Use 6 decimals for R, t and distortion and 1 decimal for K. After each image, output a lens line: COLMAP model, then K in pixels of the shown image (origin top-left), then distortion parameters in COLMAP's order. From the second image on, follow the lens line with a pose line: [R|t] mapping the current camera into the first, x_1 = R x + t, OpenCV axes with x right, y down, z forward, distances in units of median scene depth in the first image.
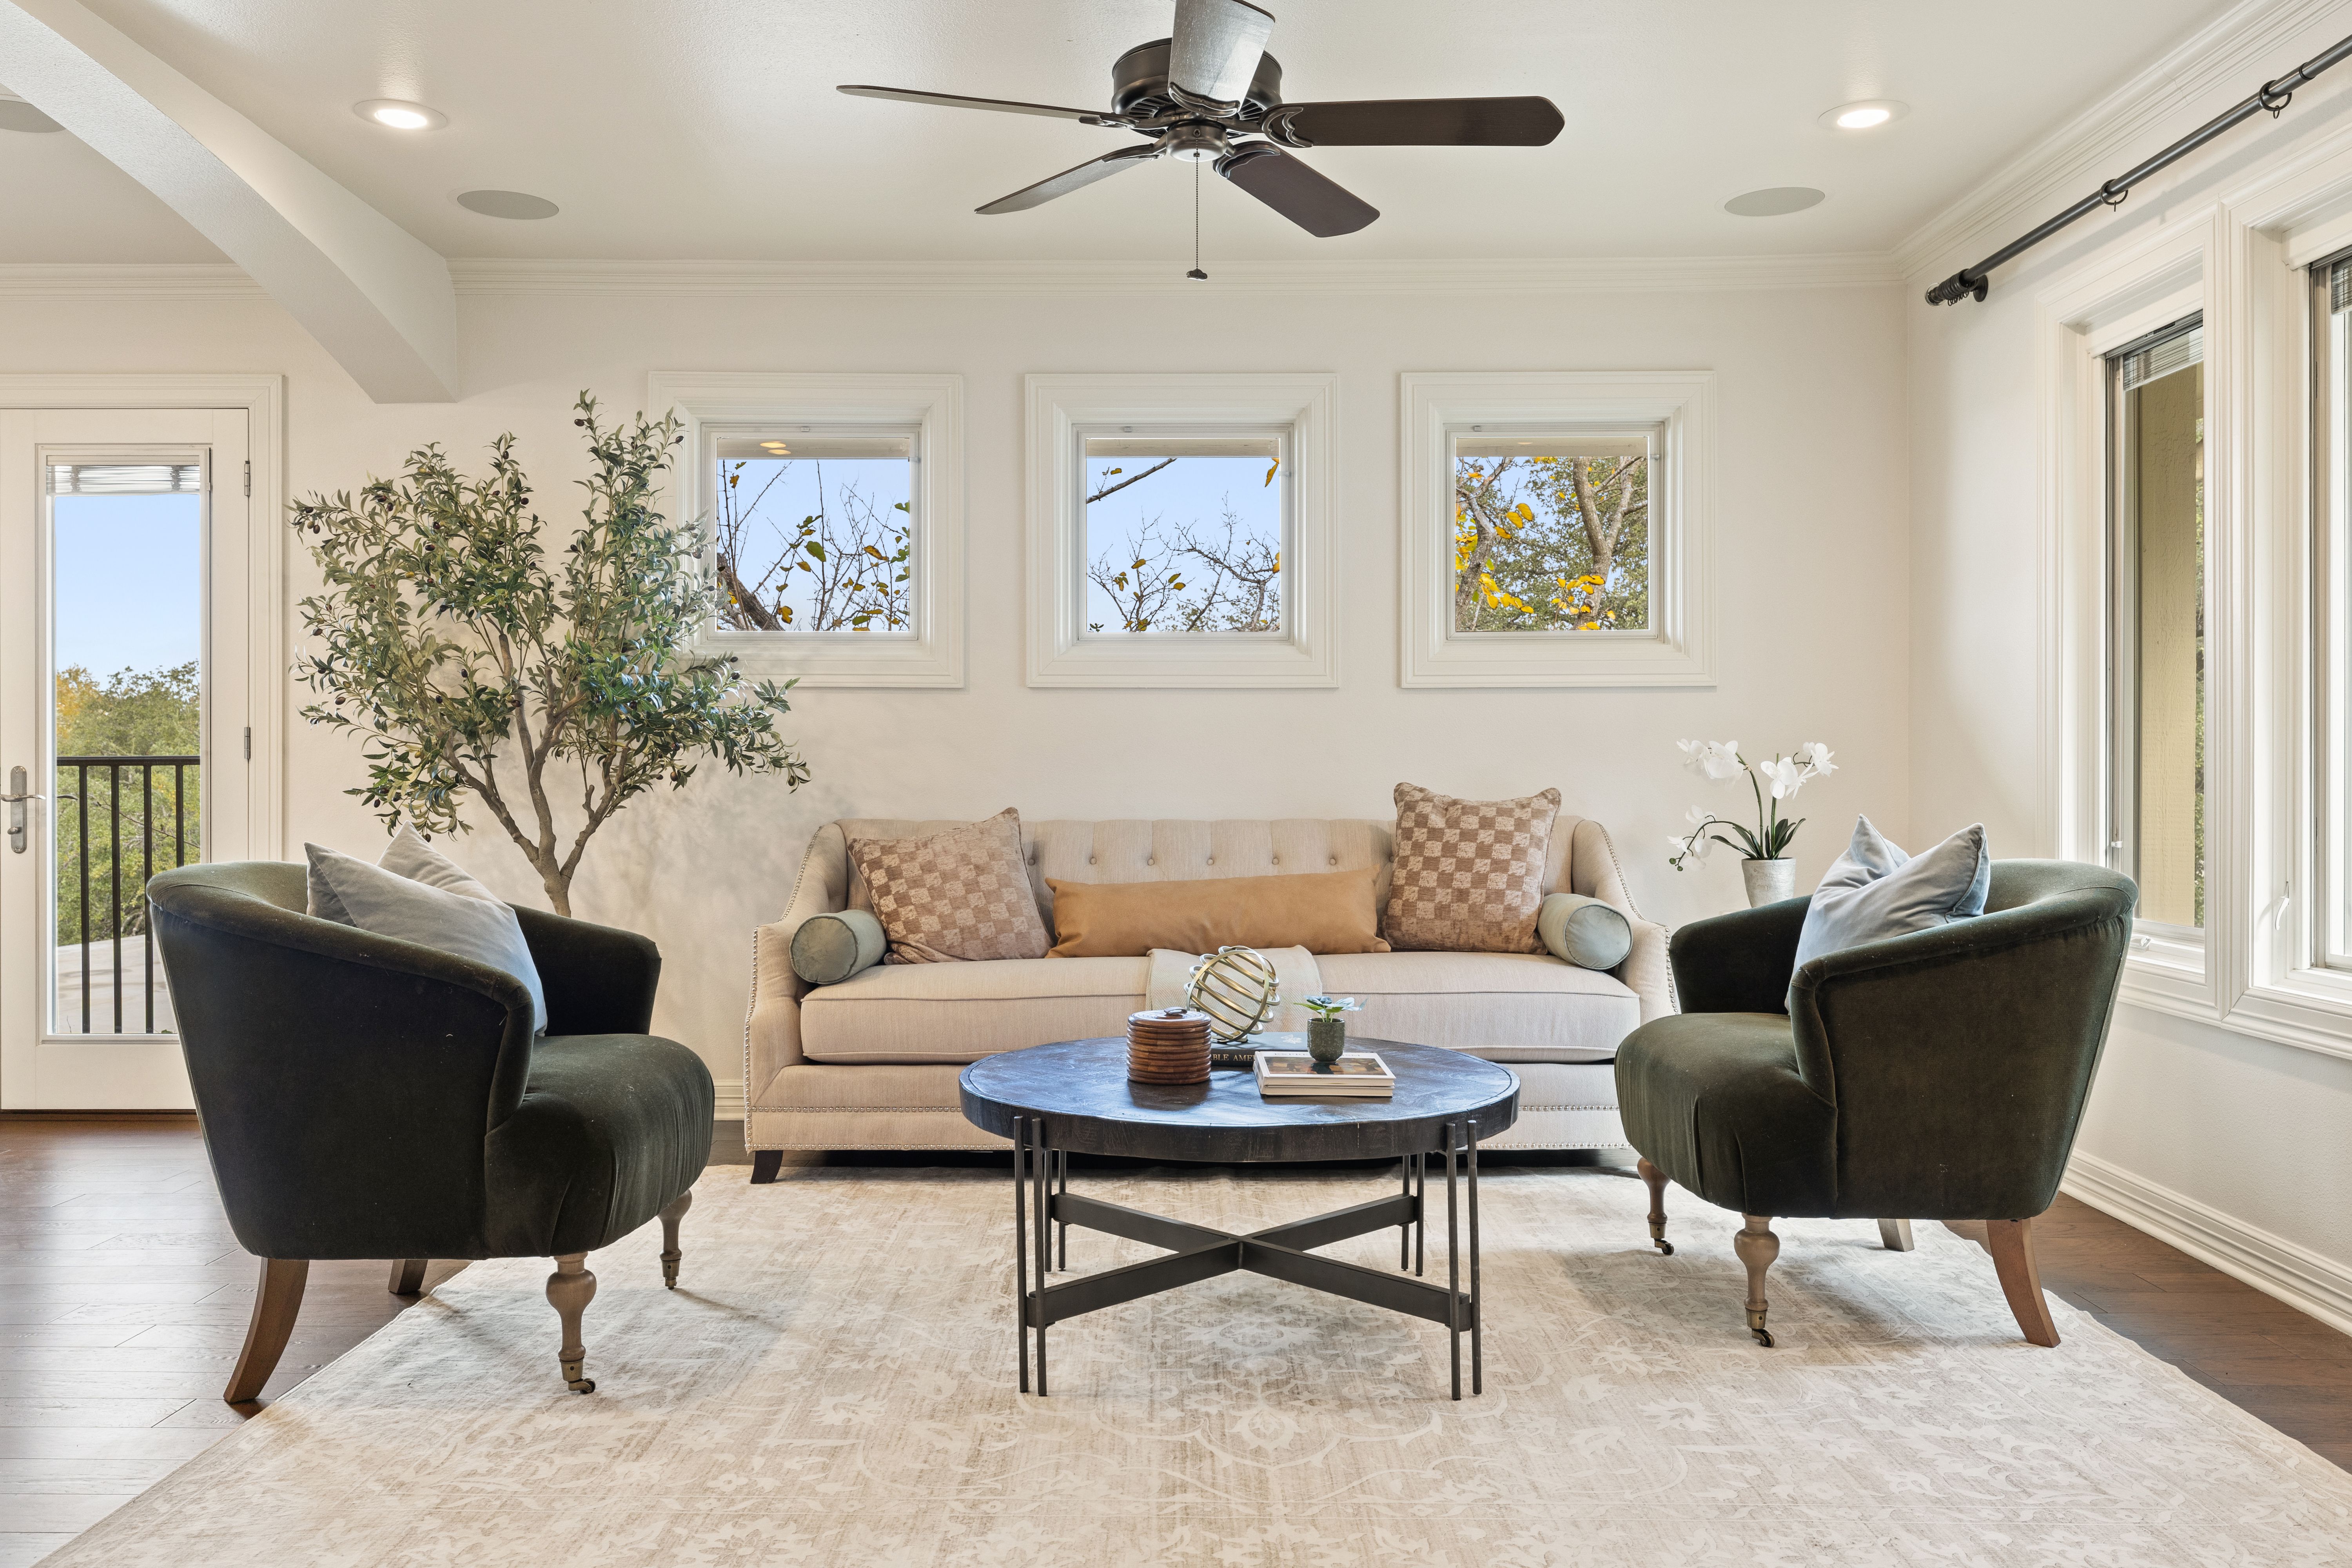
lens RADIAL K [[1786.4, 0, 1169.9], [0, 1786.4, 783.5], [0, 0, 1]] dist [0.005493, -0.000672]
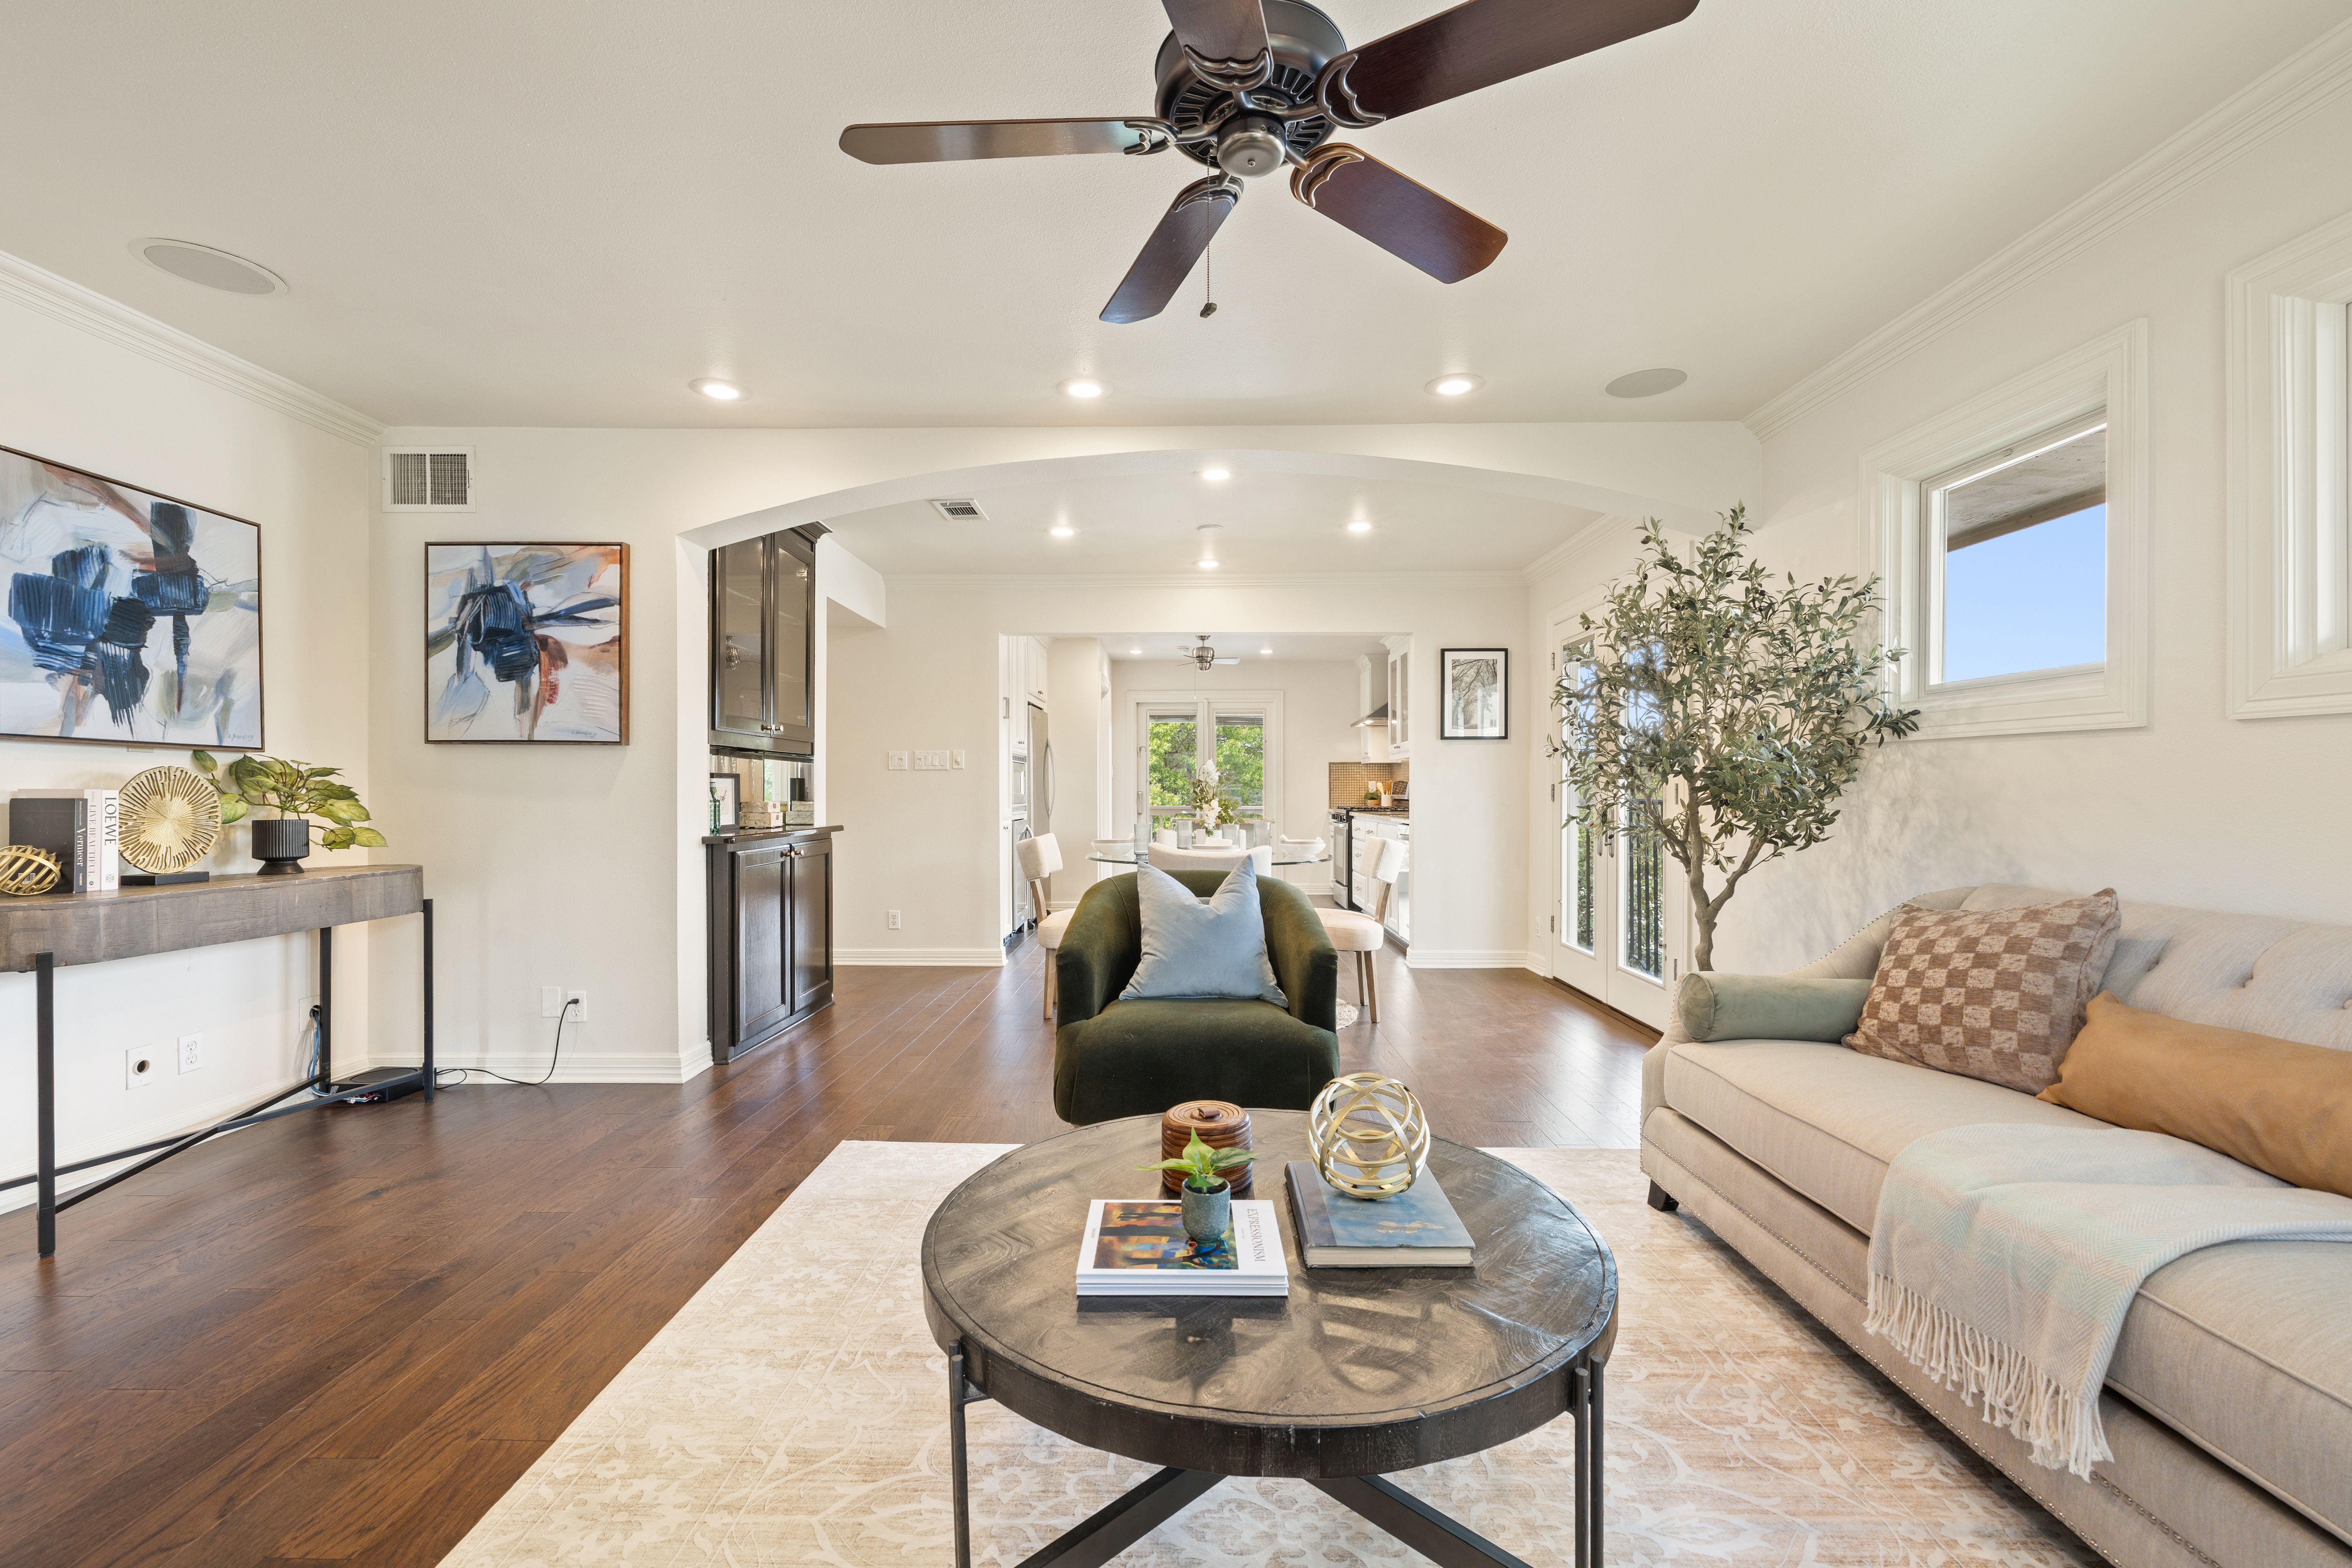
lens RADIAL K [[990.6, 0, 1184.4], [0, 990.6, 792.8], [0, 0, 1]] dist [0.000962, 0.000076]
pose [[-0.005140, 0.004588, -0.999976, 0.341898], [-0.006803, 0.999966, 0.004623, -0.026834], [0.999964, 0.006827, -0.005109, 0.652285]]
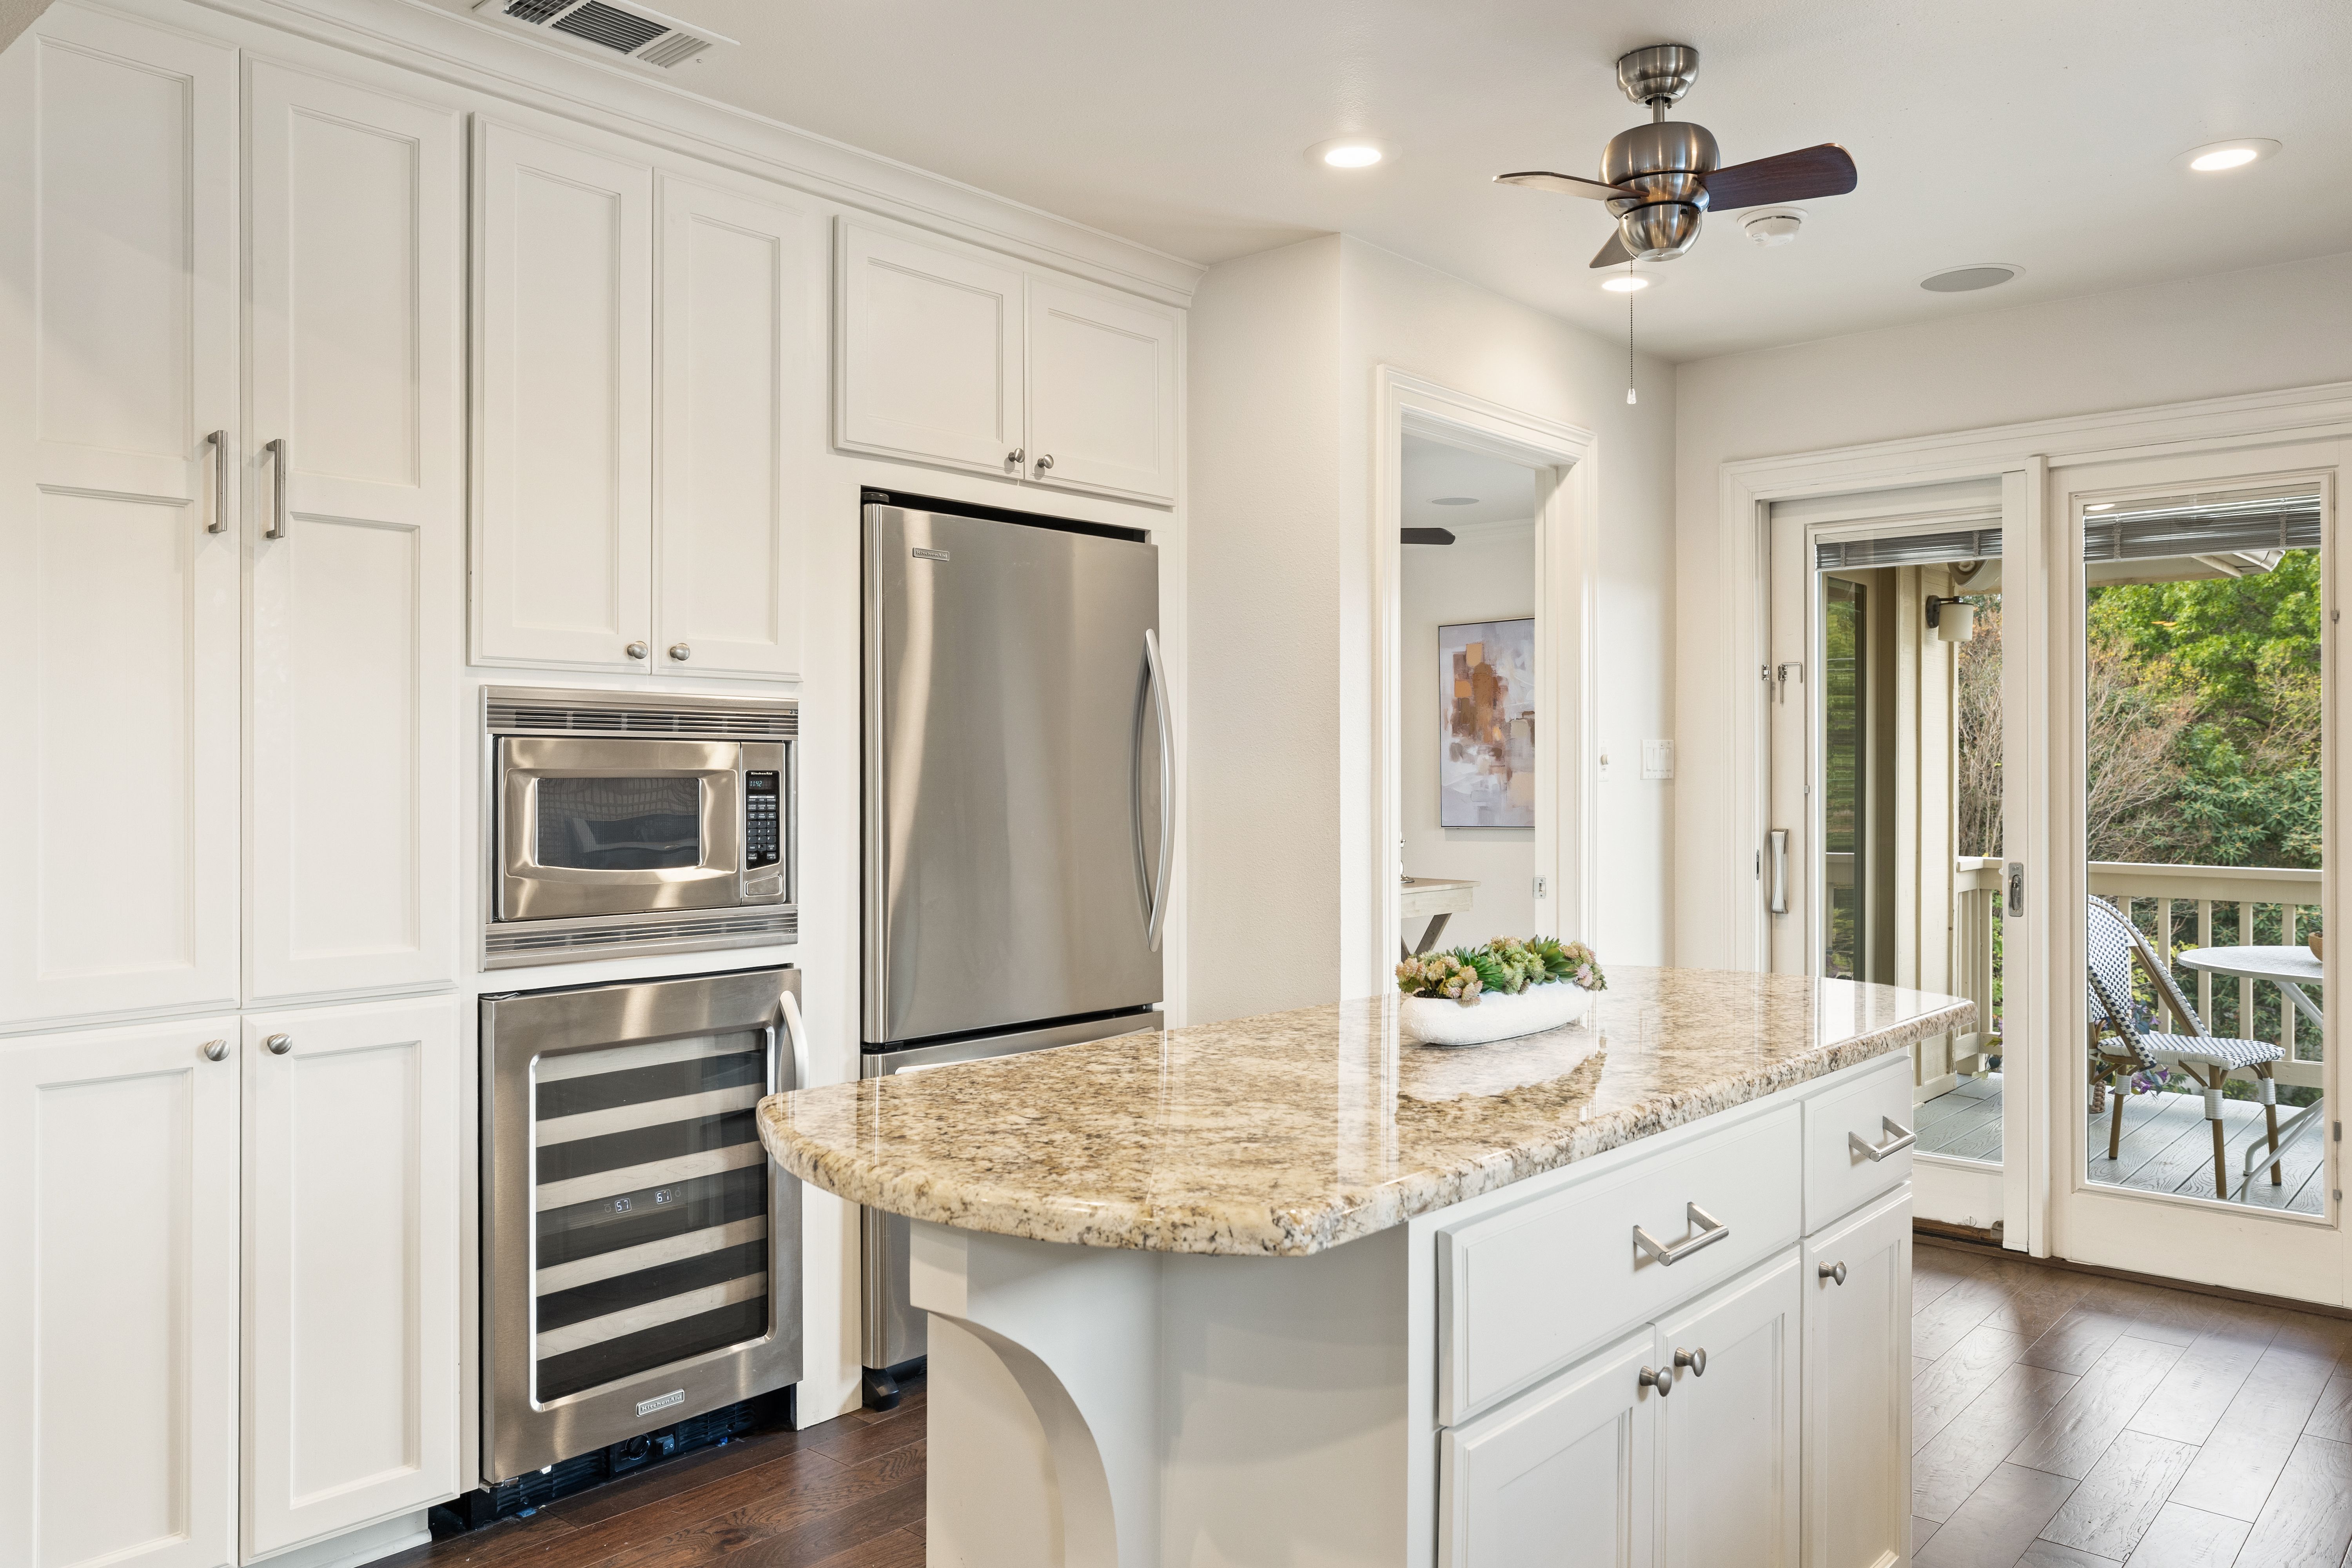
lens RADIAL K [[1684.1, 0, 1157.9], [0, 1684.1, 774.1], [0, 0, 1]] dist [0.001723, -0.002113]
pose [[-0.663596, 0.000274, -0.748091, -0.875819], [-0.006104, 0.999965, 0.005782, -0.056879], [0.748066, 0.008403, -0.663571, 0.941640]]
